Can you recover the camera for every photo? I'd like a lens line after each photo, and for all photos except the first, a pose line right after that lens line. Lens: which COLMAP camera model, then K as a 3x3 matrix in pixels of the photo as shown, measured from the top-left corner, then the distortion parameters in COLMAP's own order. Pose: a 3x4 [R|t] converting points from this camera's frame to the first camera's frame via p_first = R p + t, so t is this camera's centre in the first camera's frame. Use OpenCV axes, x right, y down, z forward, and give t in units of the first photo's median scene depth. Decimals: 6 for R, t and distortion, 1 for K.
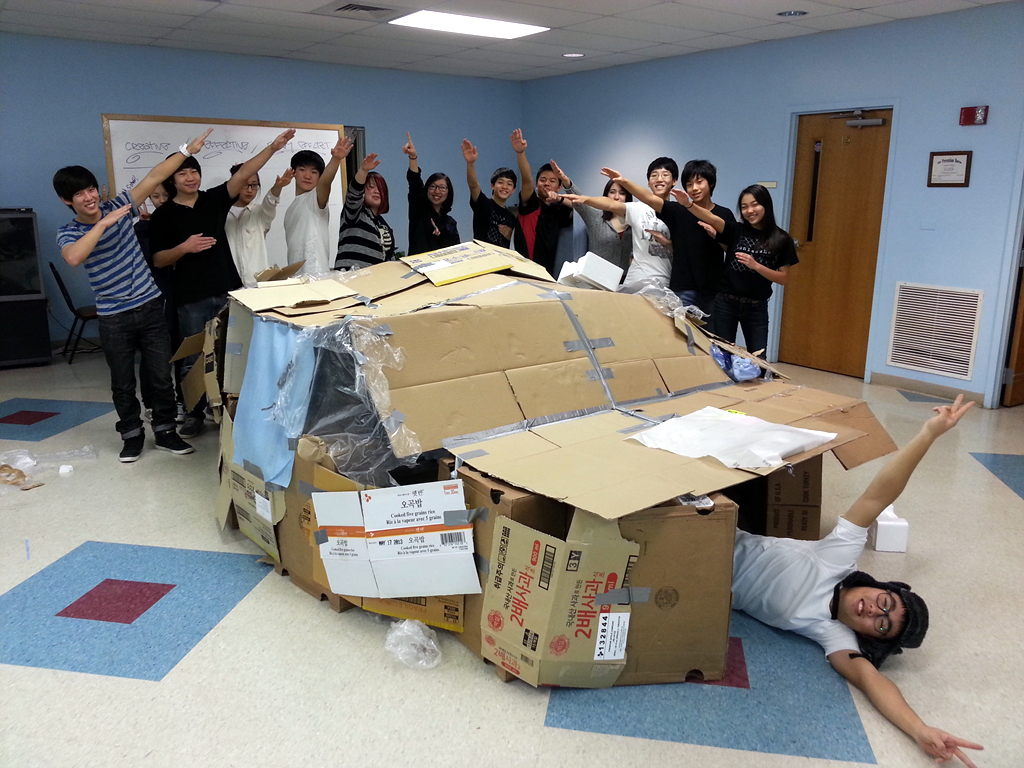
lens RADIAL K [[819.2, 0, 506.6], [0, 819.2, 382.5], [0, 0, 1]] dist [-0.020444, 0.003403]
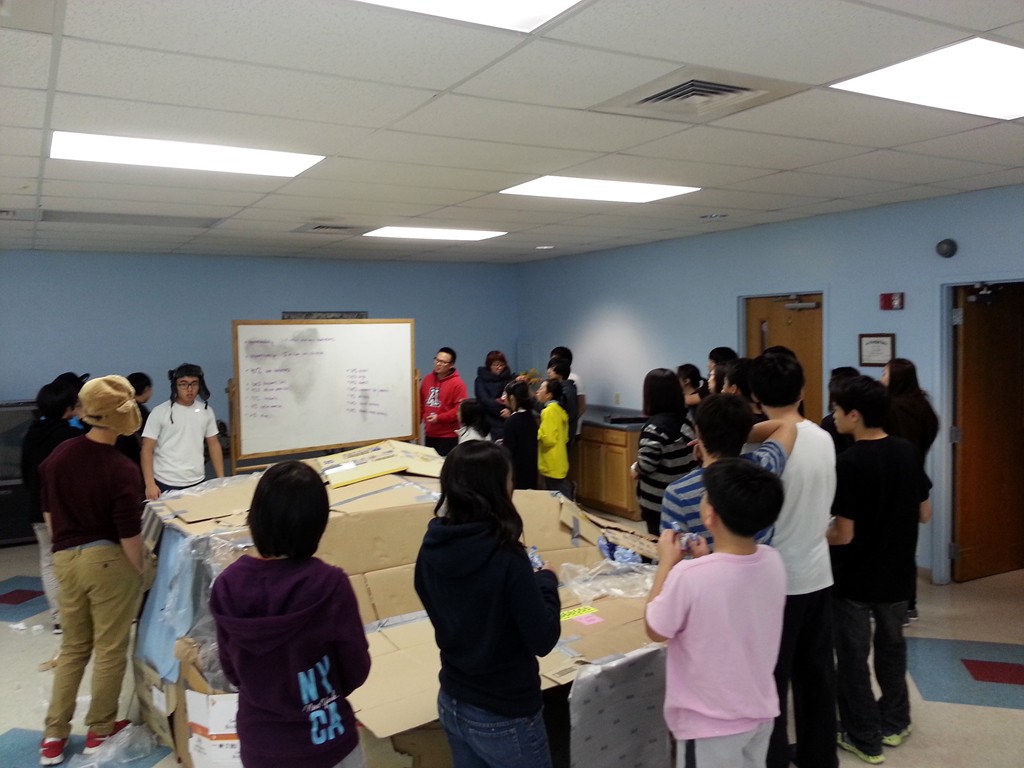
lens RADIAL K [[808.2, 0, 512.0], [0, 808.2, 384.0], [0, 0, 1]] dist [0.027215, -0.007209]
pose [[0.997556, -0.018626, -0.067342, 0.235909], [0.006619, 0.984672, -0.174292, -0.064377], [0.069556, 0.173420, 0.982389, -0.089174]]
